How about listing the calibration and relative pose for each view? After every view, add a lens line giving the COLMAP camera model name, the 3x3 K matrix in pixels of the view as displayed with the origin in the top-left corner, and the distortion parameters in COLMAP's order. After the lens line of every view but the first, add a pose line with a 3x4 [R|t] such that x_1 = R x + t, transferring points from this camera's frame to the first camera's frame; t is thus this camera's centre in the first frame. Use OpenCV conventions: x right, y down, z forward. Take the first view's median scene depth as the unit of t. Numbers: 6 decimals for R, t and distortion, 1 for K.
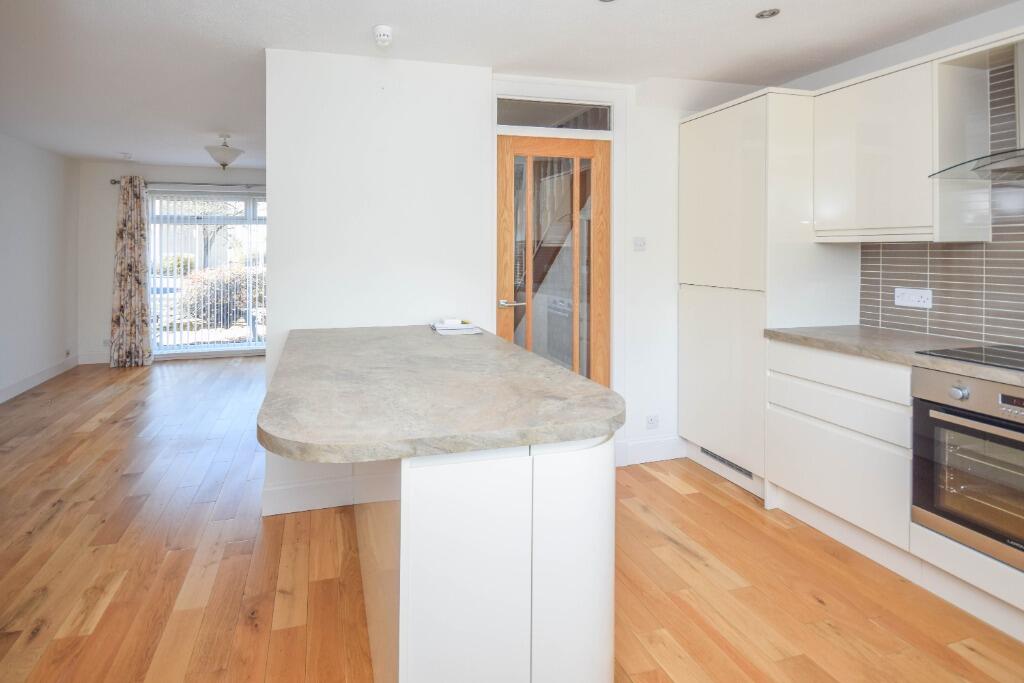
lens RADIAL K [[481.0, 0, 441.8], [0, 481.0, 250.4], [0, 0, 1]] dist [-0.001733, -0.001643]
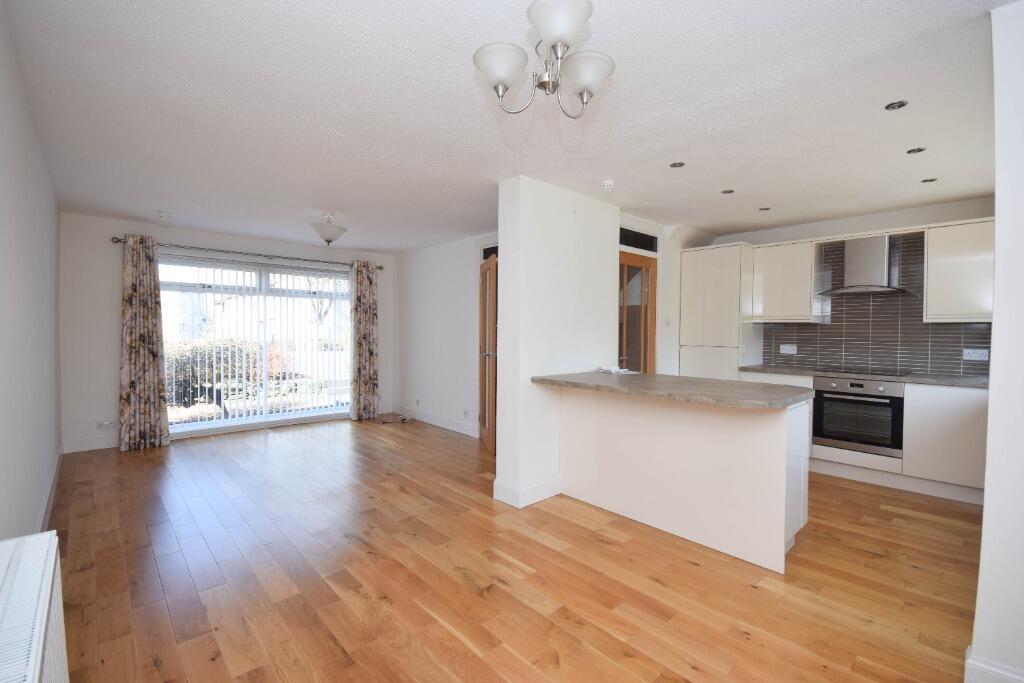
lens RADIAL K [[449.5, 0, 509.6], [0, 449.5, 337.6], [0, 0, 1]] dist [-0.000288, -0.000131]
pose [[0.875031, 0.000537, 0.484067, -0.936497], [-0.011581, 0.999736, 0.019827, 0.019743], [-0.483929, -0.022955, 0.874806, -0.123172]]
